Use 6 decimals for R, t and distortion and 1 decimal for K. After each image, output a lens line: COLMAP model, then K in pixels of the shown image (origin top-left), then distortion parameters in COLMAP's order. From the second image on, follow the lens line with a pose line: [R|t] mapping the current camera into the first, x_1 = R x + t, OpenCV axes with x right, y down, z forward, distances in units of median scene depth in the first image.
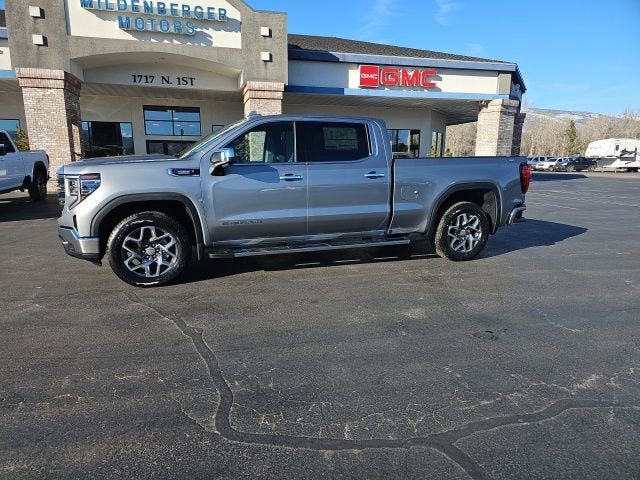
lens RADIAL K [[428.2, 0, 318.2], [0, 428.2, 240.4], [0, 0, 1]] dist [0.062598, -0.052643]
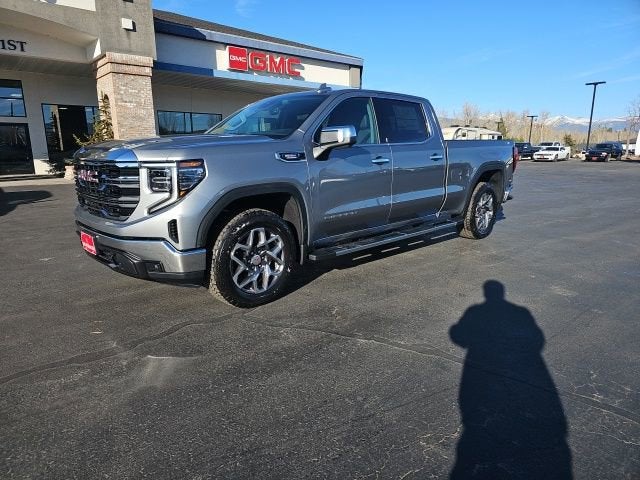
lens RADIAL K [[421.2, 0, 320.4], [0, 421.2, 241.3], [0, 0, 1]] dist [0.062709, -0.046770]
pose [[0.910094, -0.092939, 0.403845, -0.179754], [0.080766, 0.995619, 0.047115, -0.010500], [-0.406455, -0.010263, 0.913613, 0.080729]]
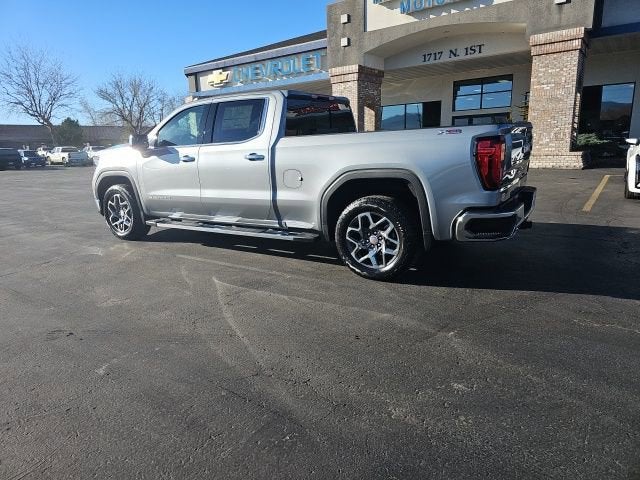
lens RADIAL K [[425.5, 0, 307.0], [0, 425.5, 233.5], [0, 0, 1]] dist [0.062558, -0.048632]
pose [[0.601431, 0.143205, -0.785985, 0.320706], [-0.110203, 0.989270, 0.095917, -0.032531], [0.791288, 0.028930, 0.610759, 0.194484]]
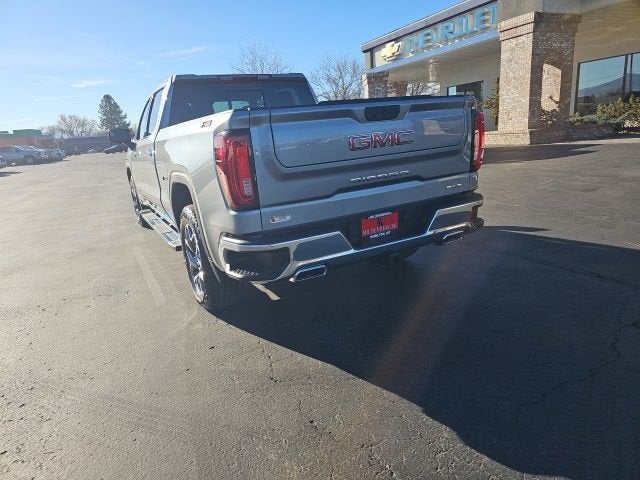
lens RADIAL K [[419.6, 0, 307.8], [0, 419.6, 240.2], [0, 0, 1]] dist [0.058419, -0.040567]
pose [[0.142226, 0.235484, -0.961415, 0.348529], [-0.103212, 0.969522, 0.222202, -0.070379], [0.984438, 0.067627, 0.162196, 0.414336]]
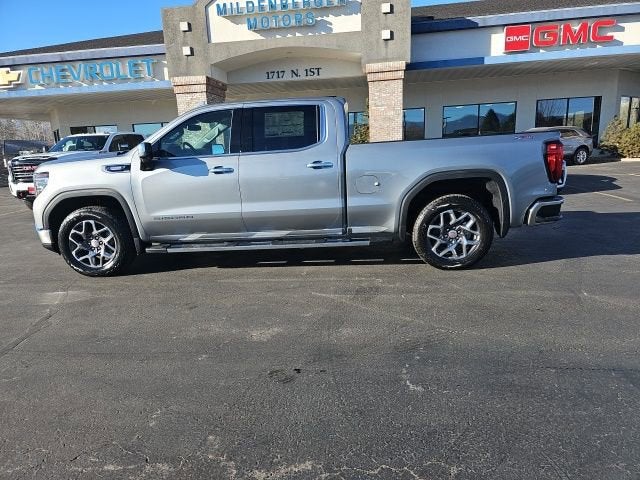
lens RADIAL K [[430.0, 0, 321.2], [0, 430.0, 240.2], [0, 0, 1]] dist [0.060183, -0.049896]
pose [[0.914213, 0.040748, -0.403181, 0.171523], [-0.027482, 0.998875, 0.038637, -0.012201], [0.404302, -0.024242, 0.914304, 0.073651]]
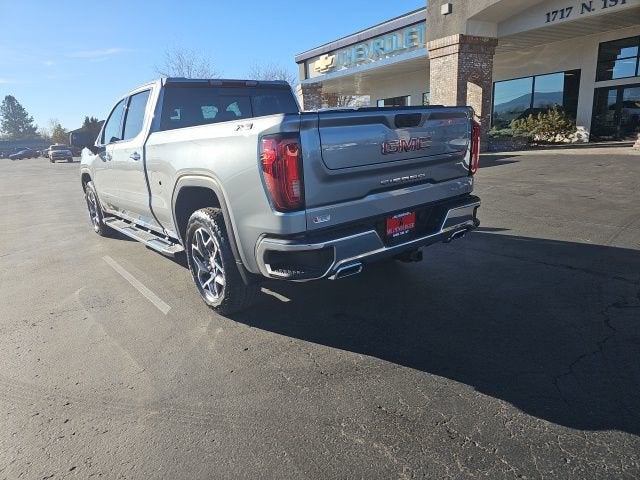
lens RADIAL K [[421.8, 0, 306.9], [0, 421.8, 241.5], [0, 0, 1]] dist [0.059590, -0.042052]
pose [[0.304786, 0.212289, -0.928461, 0.346892], [-0.112358, 0.976050, 0.186286, -0.063517], [0.945770, 0.047543, 0.321339, 0.370841]]
